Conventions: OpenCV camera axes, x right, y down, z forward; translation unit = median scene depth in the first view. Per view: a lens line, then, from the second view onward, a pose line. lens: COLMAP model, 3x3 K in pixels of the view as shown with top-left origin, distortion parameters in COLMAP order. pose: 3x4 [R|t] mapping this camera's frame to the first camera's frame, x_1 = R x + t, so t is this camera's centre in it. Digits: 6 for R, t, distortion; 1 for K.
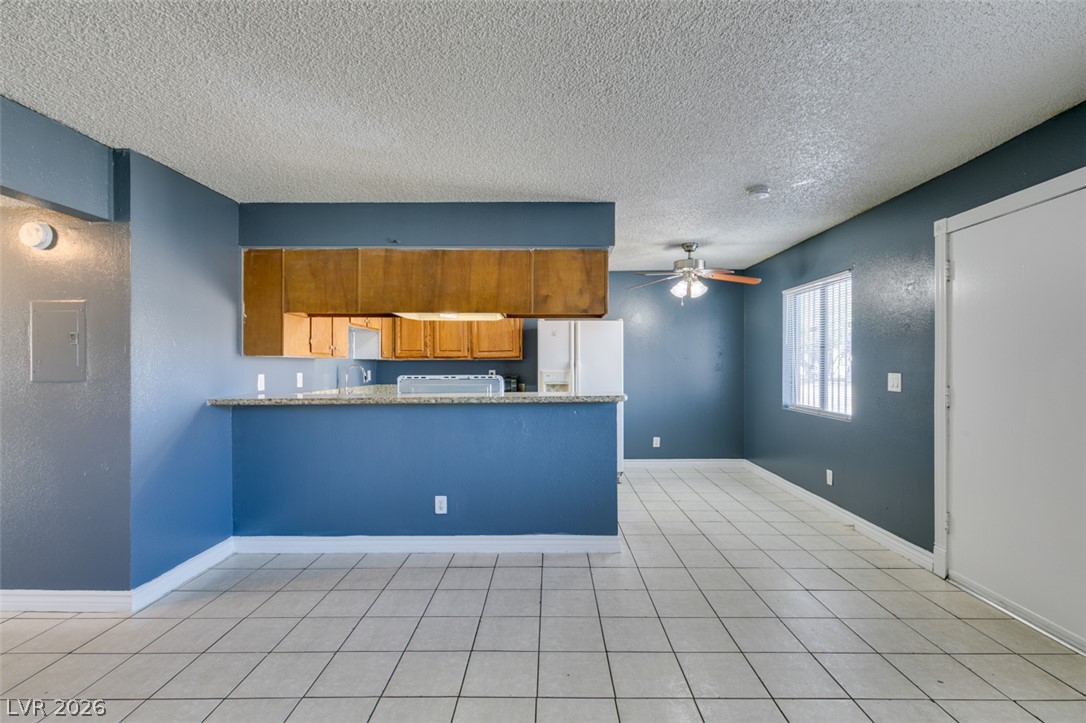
lens RADIAL K [[486.2, 0, 545.9], [0, 486.2, 363.5], [0, 0, 1]] dist [0.003992, -0.000274]
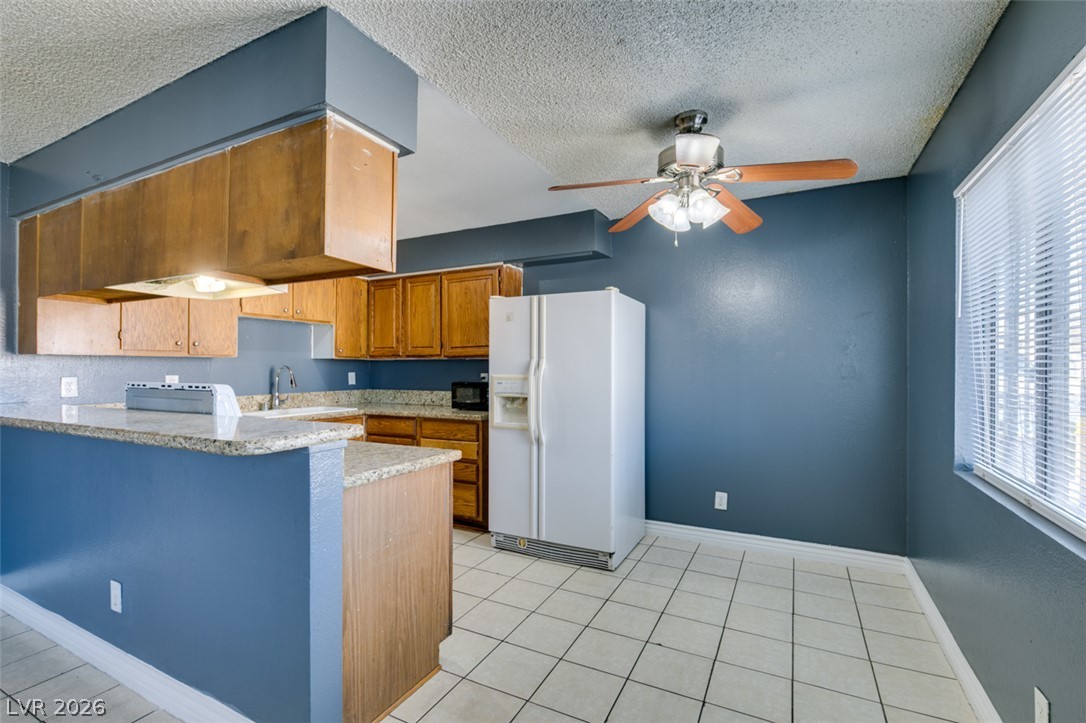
lens RADIAL K [[485.5, 0, 542.9], [0, 485.5, 365.1], [0, 0, 1]] dist [-0.003777, -0.000610]
pose [[0.894614, 0.001528, -0.446837, 0.513273], [-0.000878, 0.999998, 0.001662, 0.000414], [0.446839, -0.001094, 0.894614, 0.677803]]
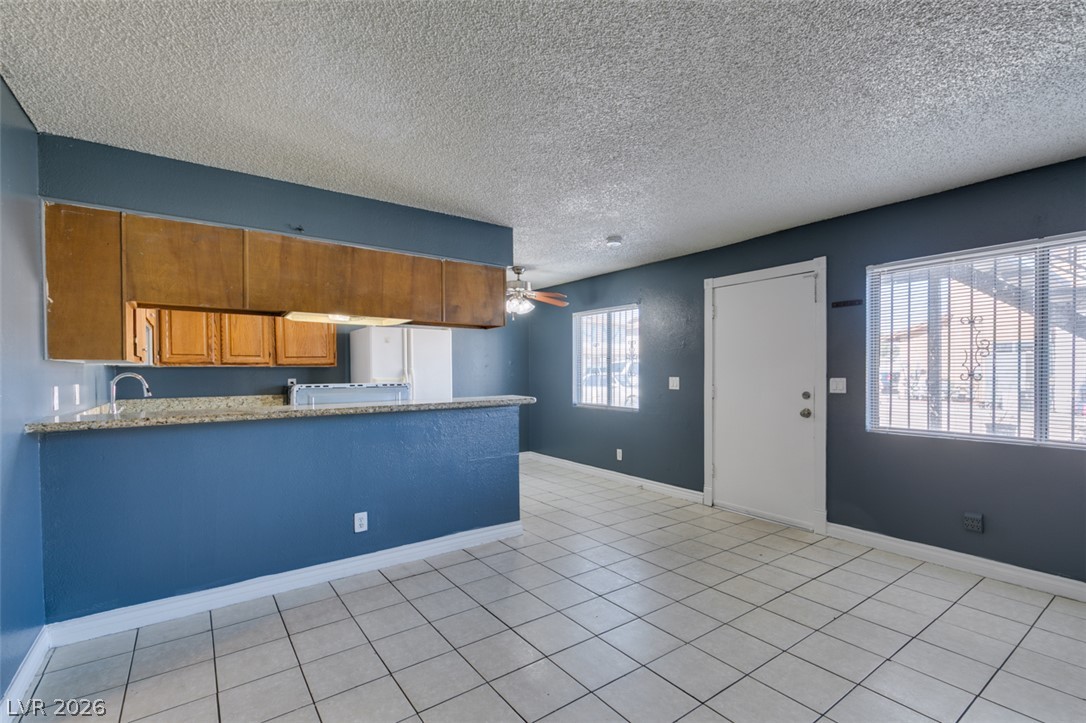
lens RADIAL K [[490.4, 0, 540.6], [0, 490.4, 379.3], [0, 0, 1]] dist [0.006472, -0.001194]
pose [[0.806413, -0.010597, 0.591258, -0.476564], [0.001426, 0.999871, 0.015976, 0.002143], [-0.591351, -0.012040, 0.806324, 0.038749]]
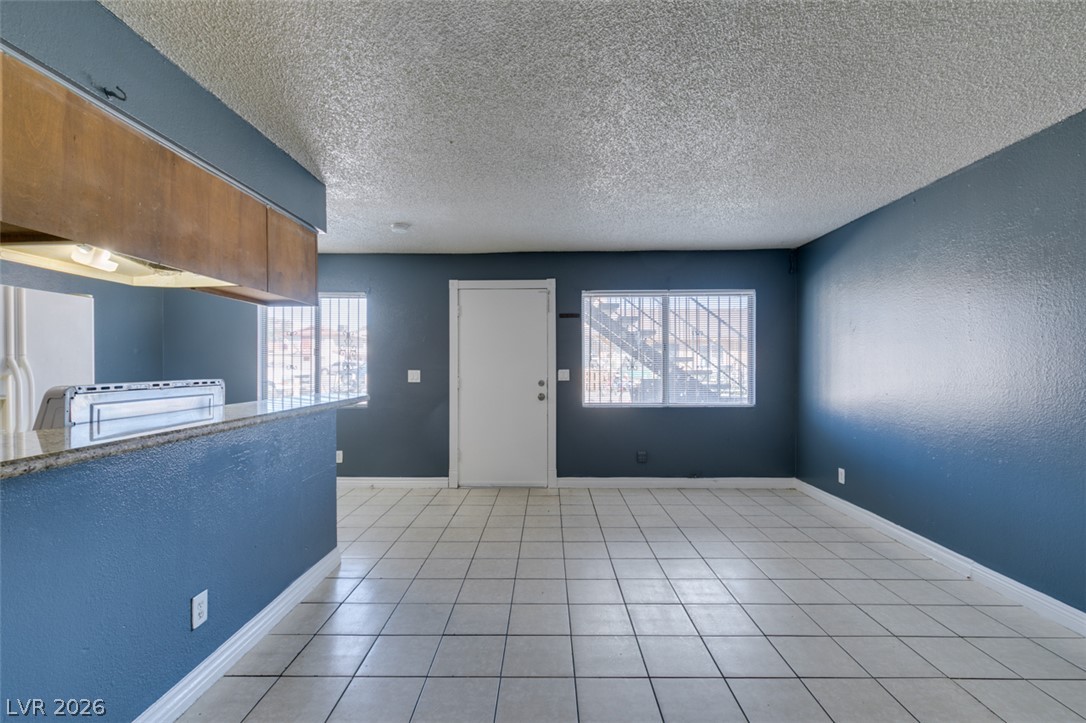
lens RADIAL K [[484.6, 0, 541.9], [0, 484.6, 365.0], [0, 0, 1]] dist [0.004856, -0.001725]
pose [[0.003537, 0.002534, 0.999991, -0.757452], [-0.000034, 0.999997, -0.002534, 0.007577], [-0.999994, -0.000025, 0.003537, 0.581636]]
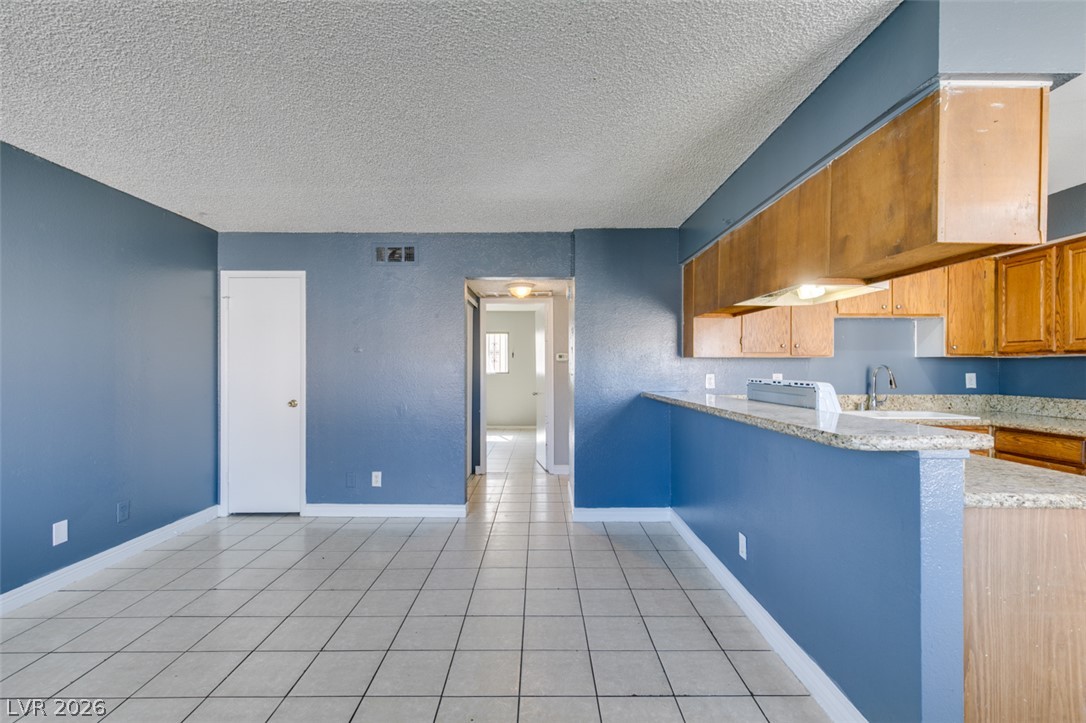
lens RADIAL K [[483.4, 0, 541.6], [0, 483.4, 365.0], [0, 0, 1]] dist [0.005123, -0.001205]
pose [[0.011210, 0.000141, -0.999937, 0.535001], [0.003687, 0.999993, 0.000183, 0.000728], [0.999930, -0.003688, 0.011210, 0.651976]]
